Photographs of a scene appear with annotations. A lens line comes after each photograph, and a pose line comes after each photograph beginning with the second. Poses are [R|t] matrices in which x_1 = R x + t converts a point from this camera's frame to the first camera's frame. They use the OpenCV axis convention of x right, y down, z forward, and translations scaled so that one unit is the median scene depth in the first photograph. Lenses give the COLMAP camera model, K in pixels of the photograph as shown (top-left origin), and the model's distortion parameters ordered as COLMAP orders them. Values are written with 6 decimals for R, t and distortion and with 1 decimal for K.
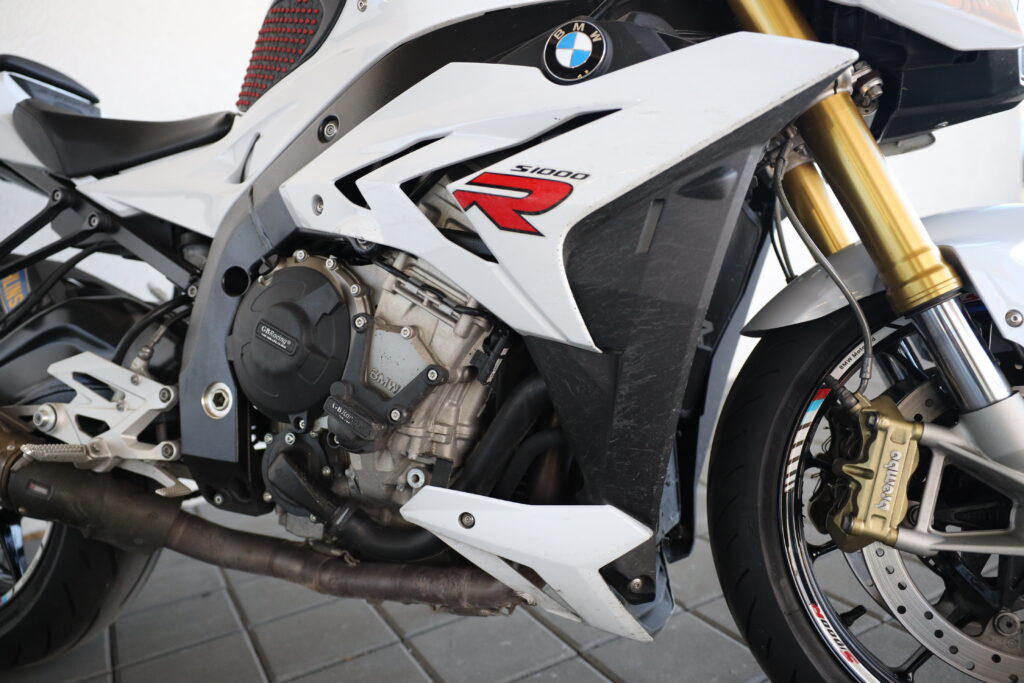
lens RADIAL K [[780.0, 0, 512.0], [0, 780.0, 341.5], [0, 0, 1]] dist [-0.000992, -0.008134]
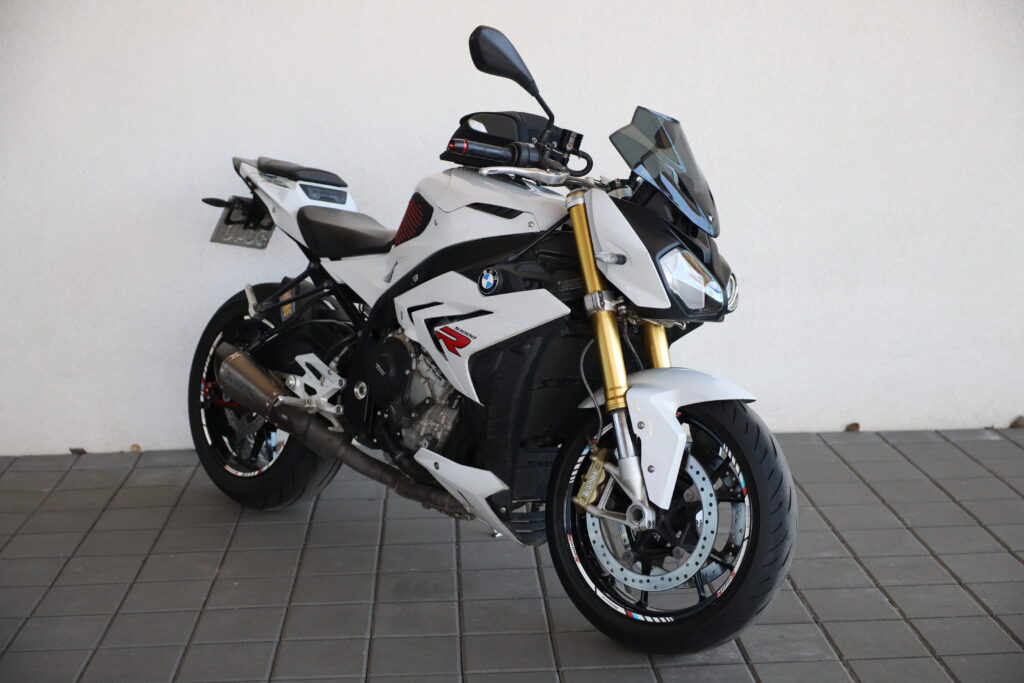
lens RADIAL K [[1465.1, 0, 512.0], [0, 1465.1, 341.5], [0, 0, 1]] dist [-0.013786, -0.025859]
pose [[0.898443, 0.166360, -0.406356, 1.724166], [-0.133468, 0.985128, 0.108212, -0.589411], [0.418314, -0.042987, 0.907285, -2.634083]]
